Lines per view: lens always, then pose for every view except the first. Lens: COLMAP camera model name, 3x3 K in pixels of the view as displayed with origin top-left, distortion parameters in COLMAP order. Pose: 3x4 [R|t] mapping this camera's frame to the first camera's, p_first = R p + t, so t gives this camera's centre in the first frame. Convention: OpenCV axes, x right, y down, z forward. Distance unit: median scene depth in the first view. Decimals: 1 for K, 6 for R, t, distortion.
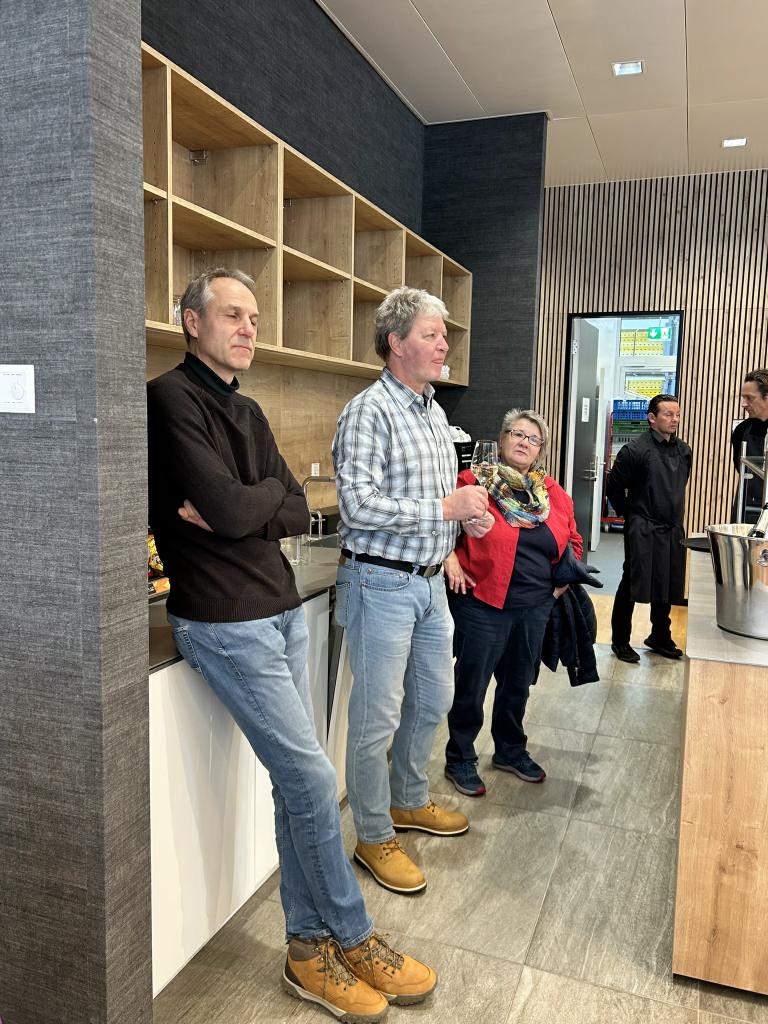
lens RADIAL K [[817.8, 0, 384.6], [0, 817.8, 511.0], [0, 0, 1]] dist [0.013070, -0.006926]
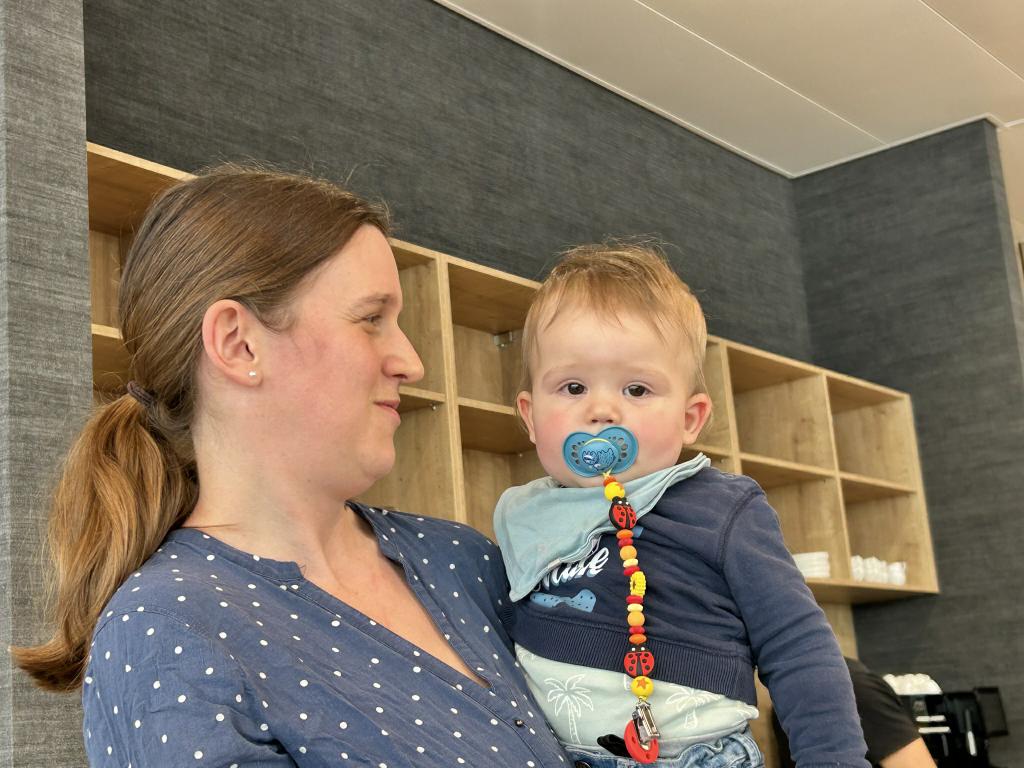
lens RADIAL K [[1558.2, 0, 512.4], [0, 1558.2, 386.5], [0, 0, 1]] dist [0.088607, 0.000000]
pose [[0.946940, -0.167625, -0.274237, 0.169061], [0.068549, 0.938929, -0.337215, 0.059154], [0.314015, 0.300524, 0.900600, -0.074168]]
